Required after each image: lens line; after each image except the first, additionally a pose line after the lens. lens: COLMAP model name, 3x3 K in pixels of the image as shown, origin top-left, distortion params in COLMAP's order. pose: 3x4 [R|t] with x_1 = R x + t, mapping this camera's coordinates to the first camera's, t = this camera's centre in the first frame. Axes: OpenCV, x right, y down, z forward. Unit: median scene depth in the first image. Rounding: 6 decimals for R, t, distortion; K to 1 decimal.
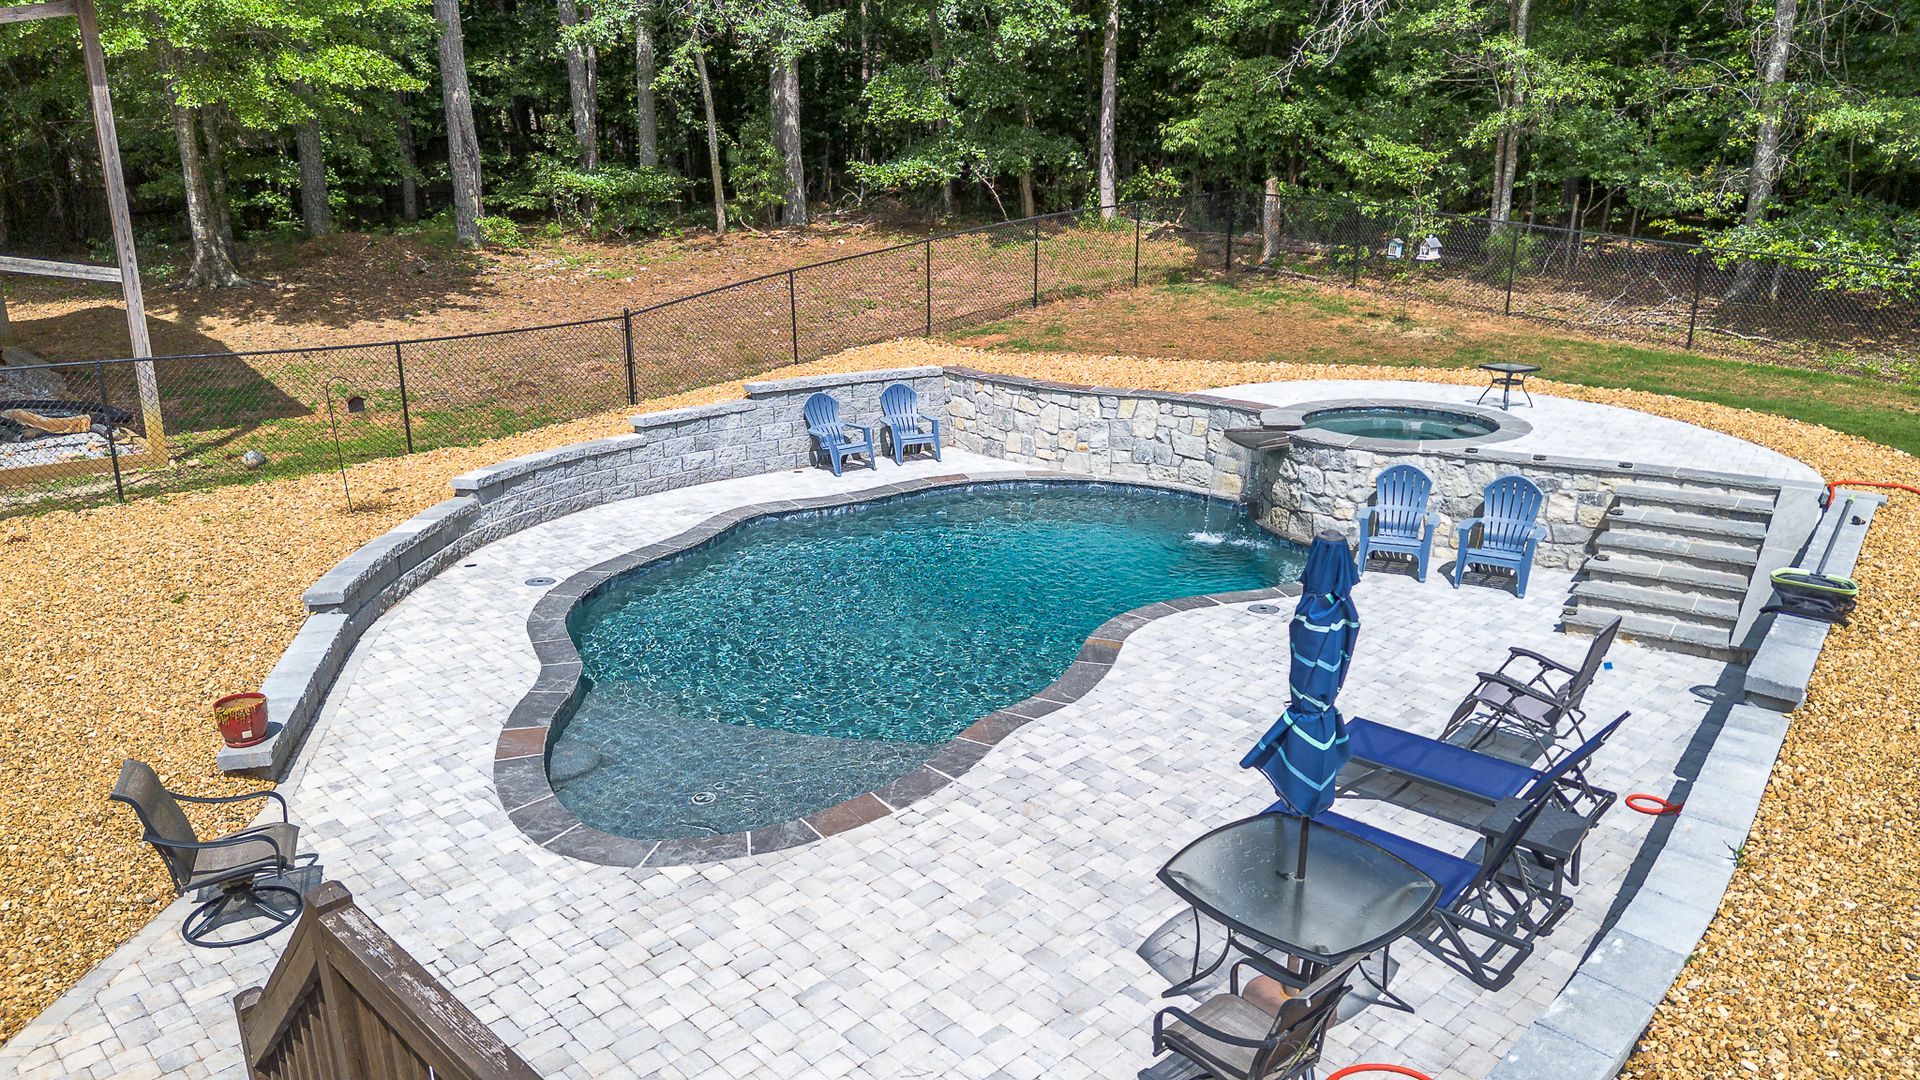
lens RADIAL K [[1337.8, 0, 965.3], [0, 1337.8, 564.0], [0, 0, 1]] dist [0.104939, -0.156517]
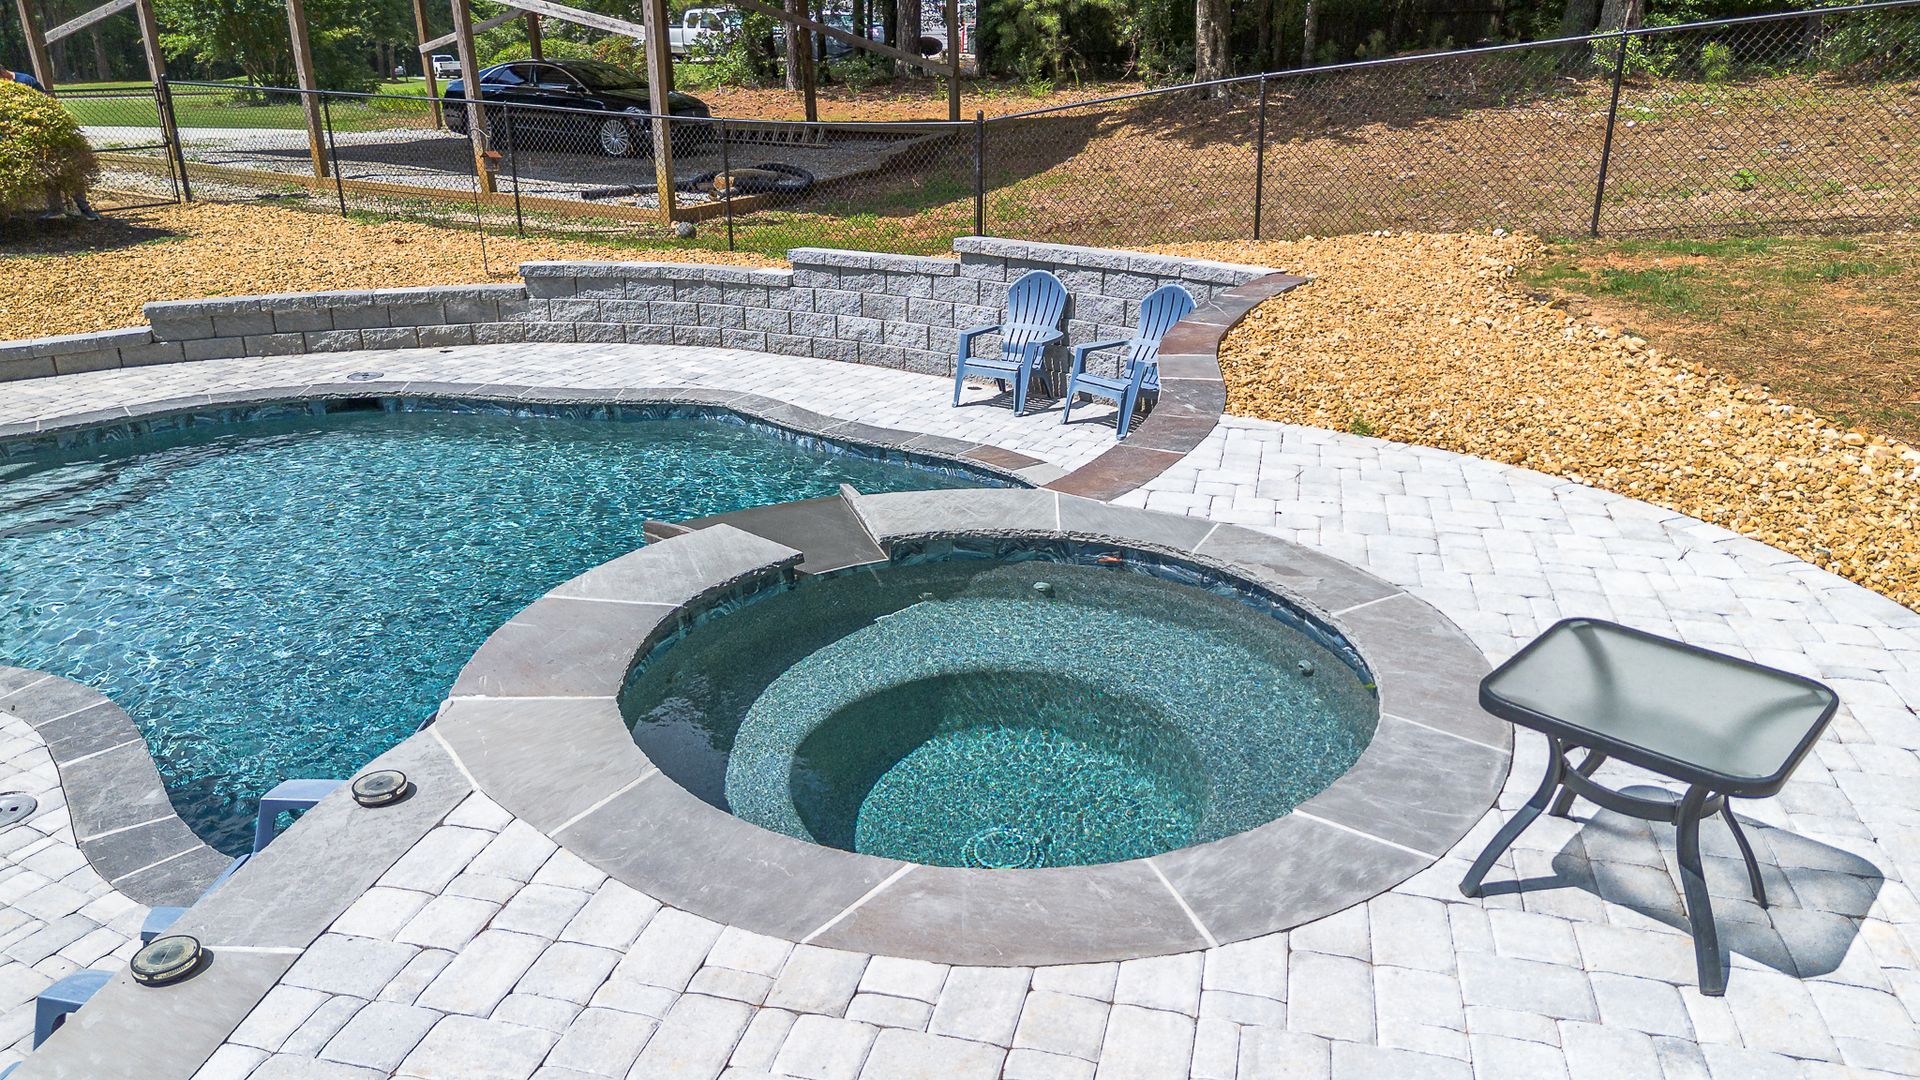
lens RADIAL K [[1357.3, 0, 960.0], [0, 1357.3, 540.0], [0, 0, 1]] dist [0.067055, -0.068274]
pose [[0.320082, 0.338176, -0.884977, 0.537710], [-0.279114, 0.926323, 0.253024, -0.189659], [0.905341, 0.166021, 0.390889, 0.889202]]
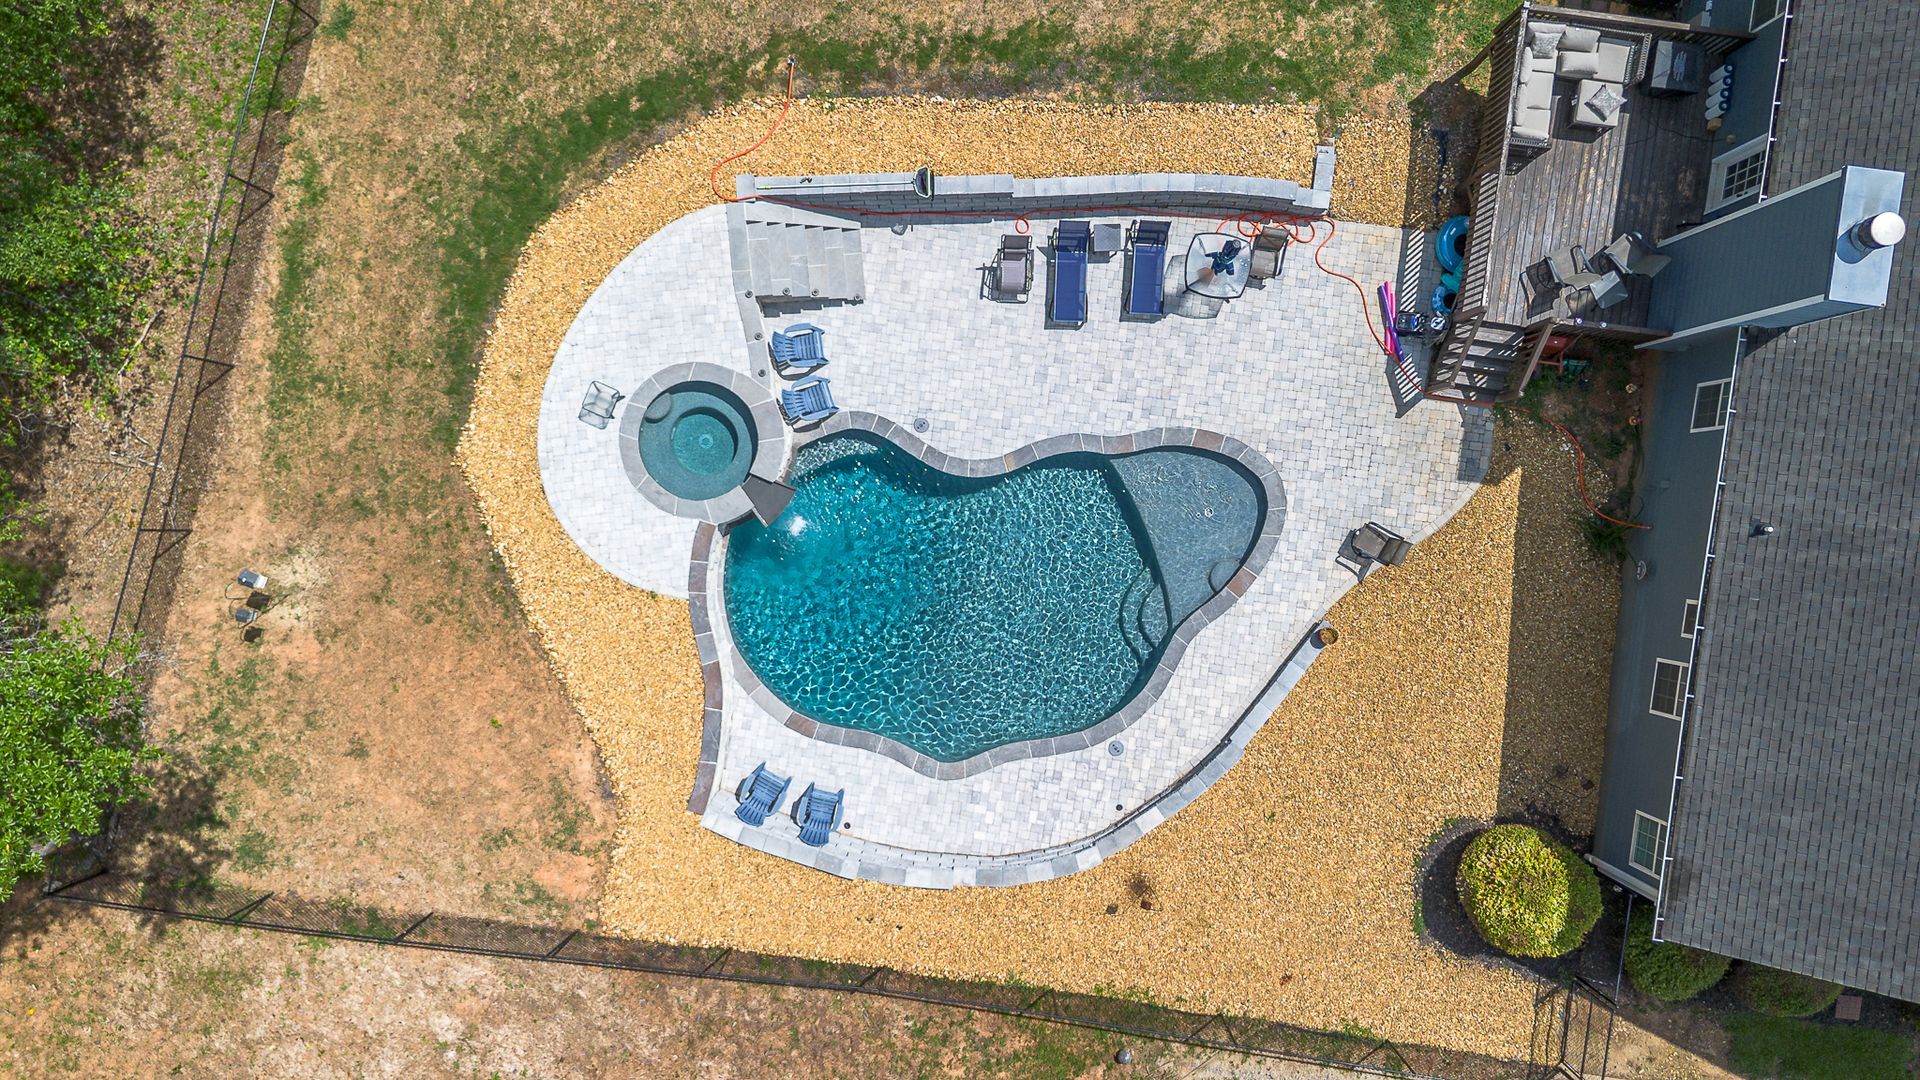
lens RADIAL K [[1351.4, 0, 963.4], [0, 1351.4, 543.4], [0, 0, 1]] dist [0.080961, -0.087549]
pose [[-0.619213, -0.785206, -0.005138, 0.044668], [0.244070, -0.198684, 0.949186, -1.546993], [-0.746328, 0.586494, 0.314673, 0.346368]]
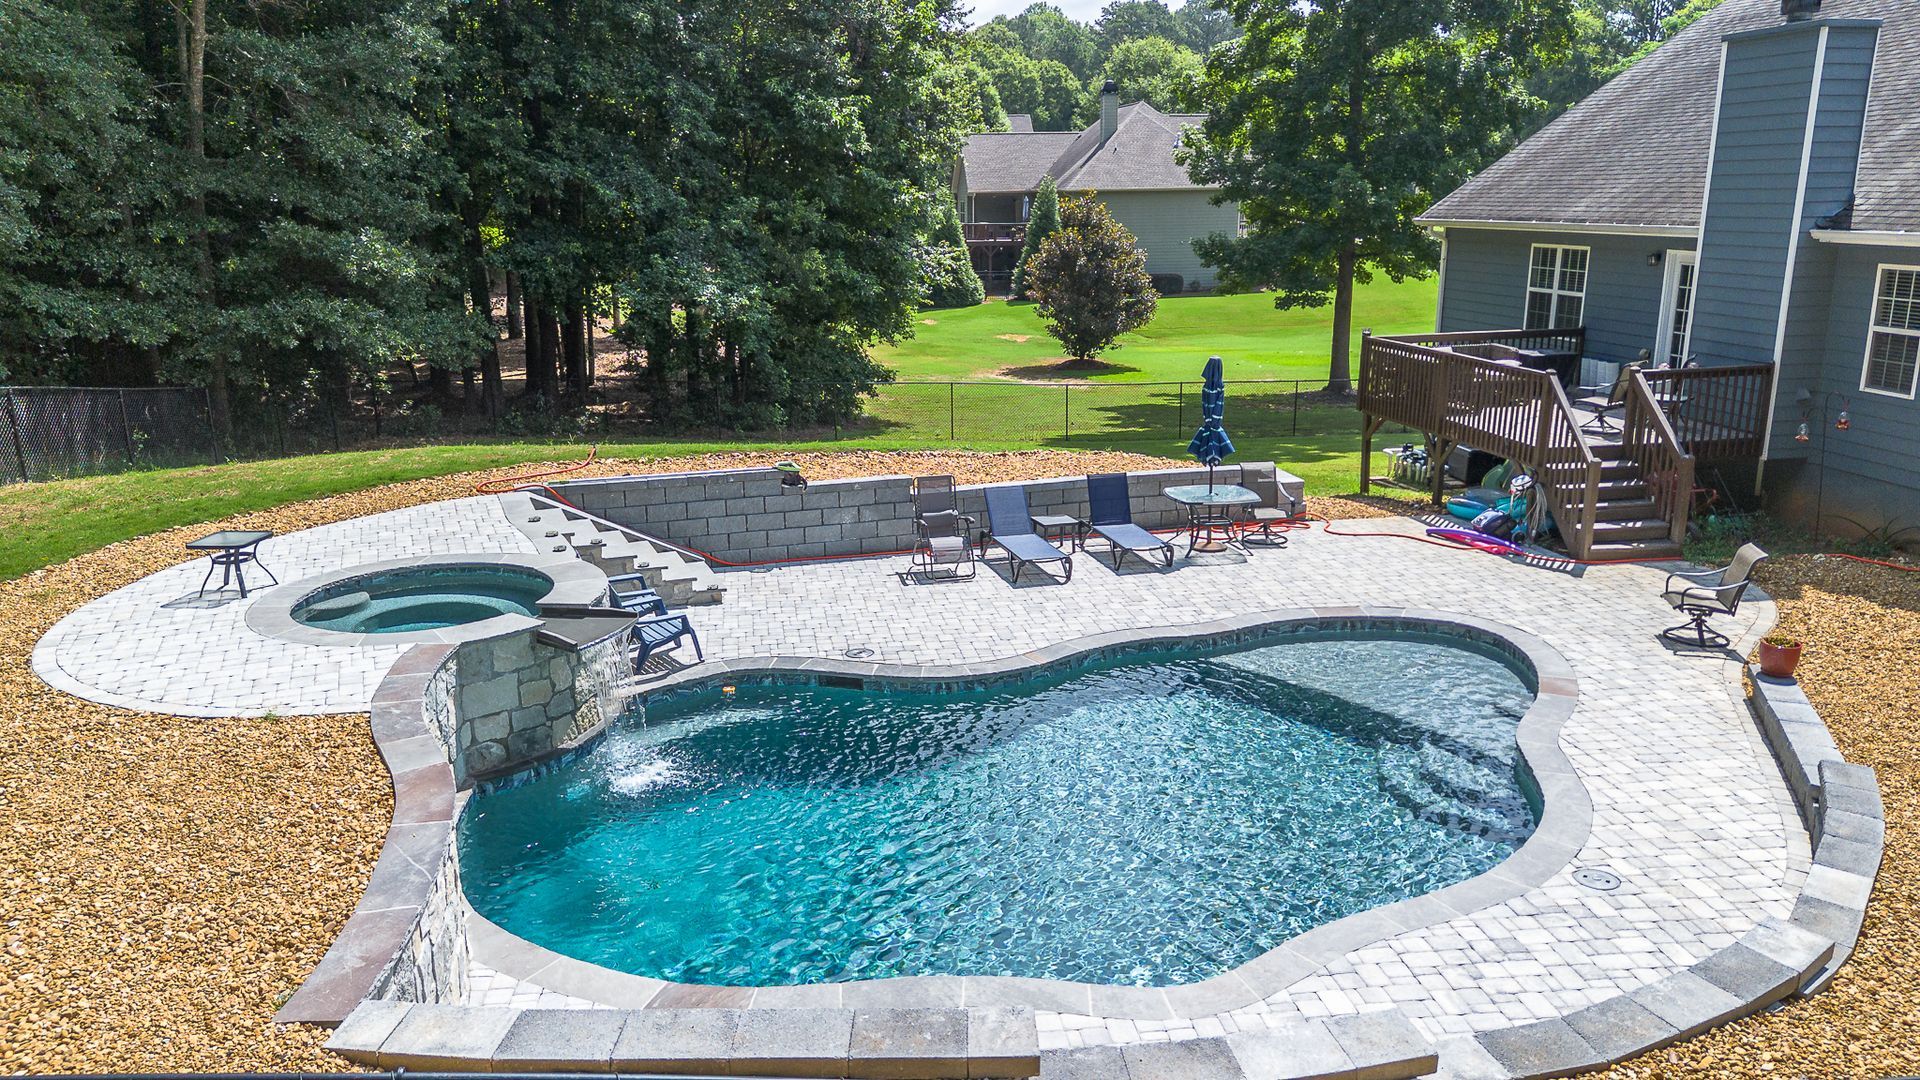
lens RADIAL K [[1351.4, 0, 963.4], [0, 1351.4, 543.4], [0, 0, 1]] dist [0.080961, -0.087549]
pose [[-0.825587, -0.132062, 0.548603, -0.355165], [0.177945, 0.861687, 0.475217, -0.446699], [-0.535482, 0.489954, -0.687898, 1.358348]]
